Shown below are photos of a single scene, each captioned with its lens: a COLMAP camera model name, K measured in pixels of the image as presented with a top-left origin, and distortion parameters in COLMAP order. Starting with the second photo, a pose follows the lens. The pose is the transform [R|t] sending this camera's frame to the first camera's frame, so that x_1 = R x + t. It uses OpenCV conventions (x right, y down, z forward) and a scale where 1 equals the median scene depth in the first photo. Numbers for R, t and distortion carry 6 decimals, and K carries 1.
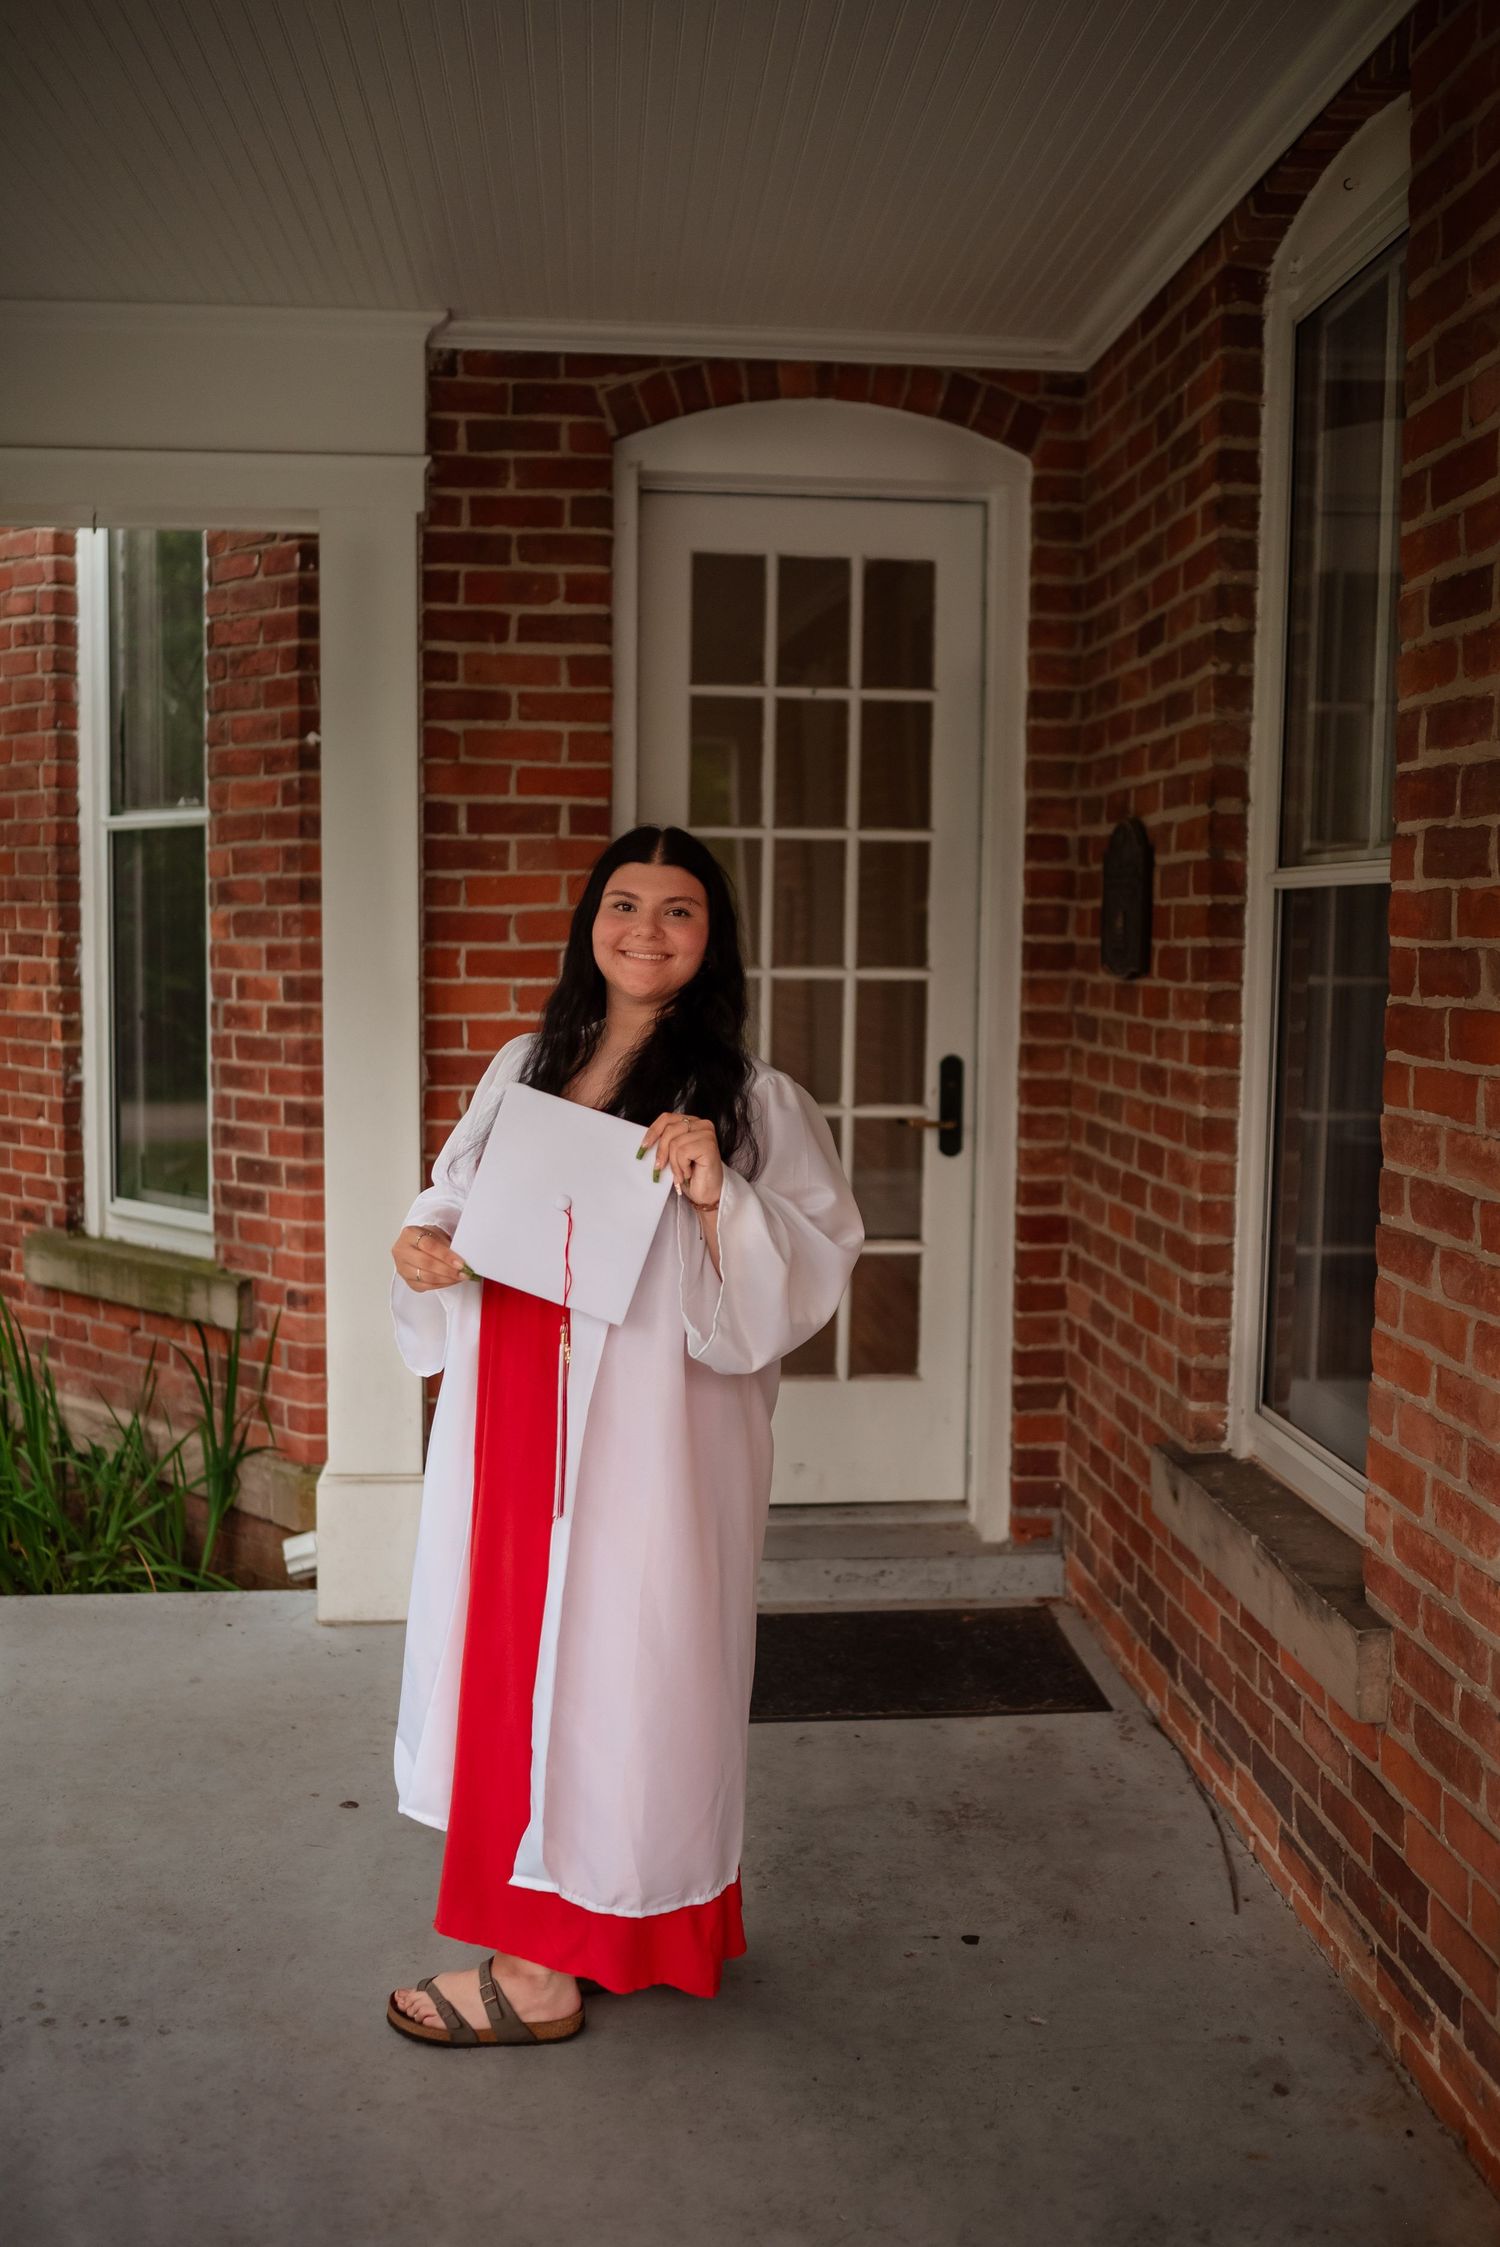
lens RADIAL K [[2158.8, 0, 750.0], [0, 2158.8, 1123.5], [0, 0, 1]] dist [-0.031347, -0.015425]
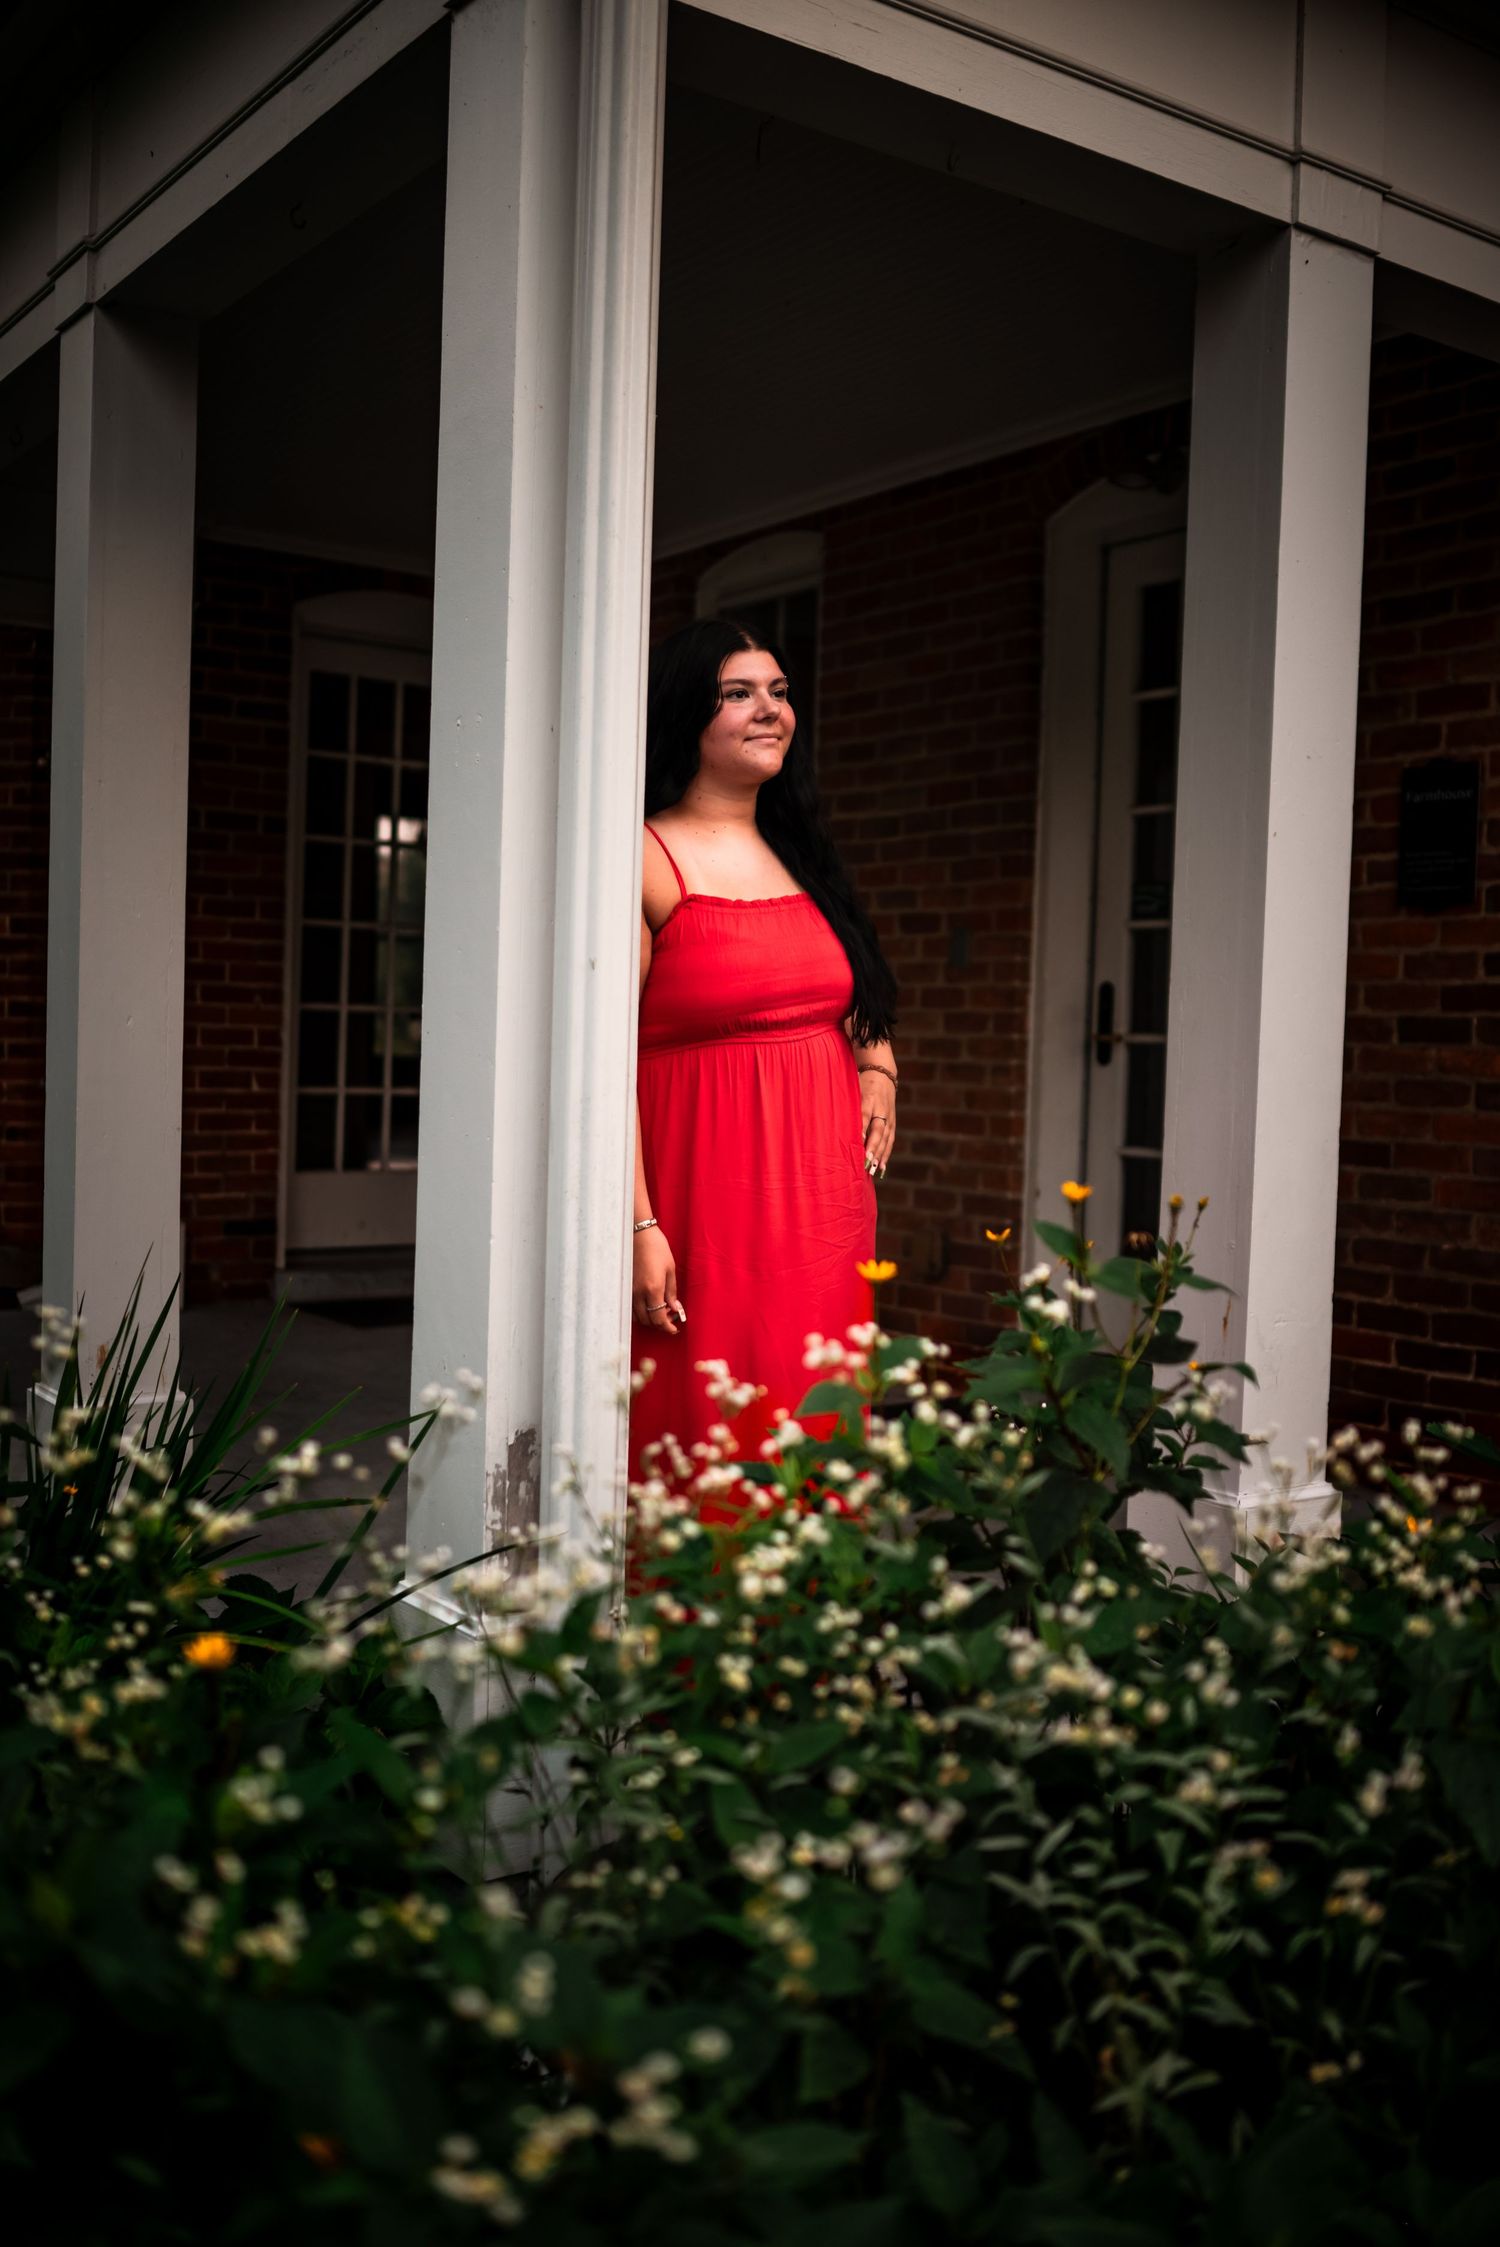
lens RADIAL K [[2158.8, 0, 750.0], [0, 2158.8, 1123.5], [0, 0, 1]] dist [-0.031347, -0.015425]
pose [[0.863202, -0.003606, 0.504846, -0.573912], [0.019152, 0.999489, -0.025607, 0.134549], [-0.504496, 0.031773, 0.862829, -0.596887]]
